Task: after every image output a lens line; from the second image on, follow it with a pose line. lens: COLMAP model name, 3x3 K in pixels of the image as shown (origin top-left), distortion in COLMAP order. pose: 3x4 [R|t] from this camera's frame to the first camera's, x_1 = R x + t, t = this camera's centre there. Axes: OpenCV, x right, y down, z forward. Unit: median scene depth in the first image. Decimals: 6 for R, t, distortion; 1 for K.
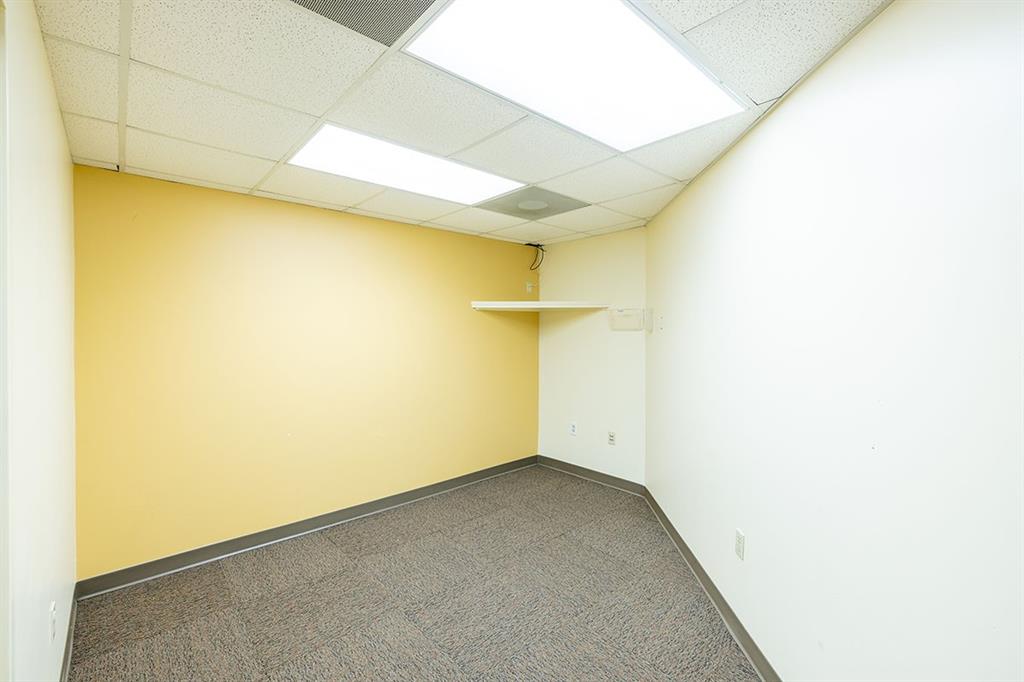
lens RADIAL K [[435.9, 0, 511.9], [0, 435.9, 333.4], [0, 0, 1]] dist [0.001439, 0.000092]
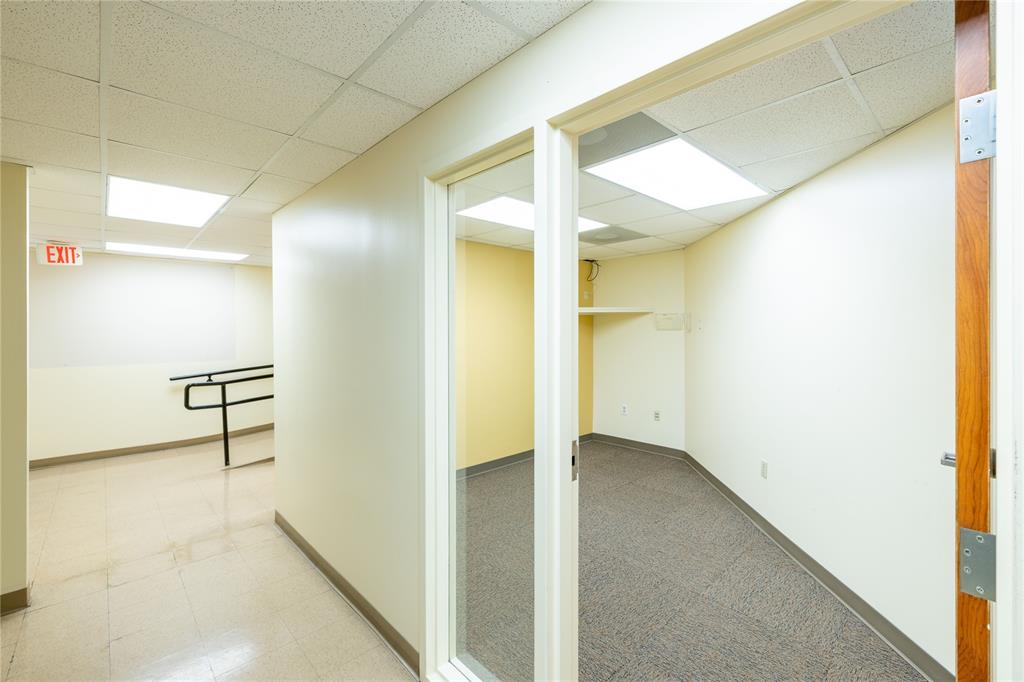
lens RADIAL K [[435.9, 0, 543.3], [0, 435.9, 332.5], [0, 0, 1]] dist [0.001439, 0.000092]
pose [[0.998669, -0.004309, 0.051393, -0.193062], [0.004496, 0.999984, -0.003522, 0.003304], [-0.051377, 0.003749, 0.998672, -0.288228]]
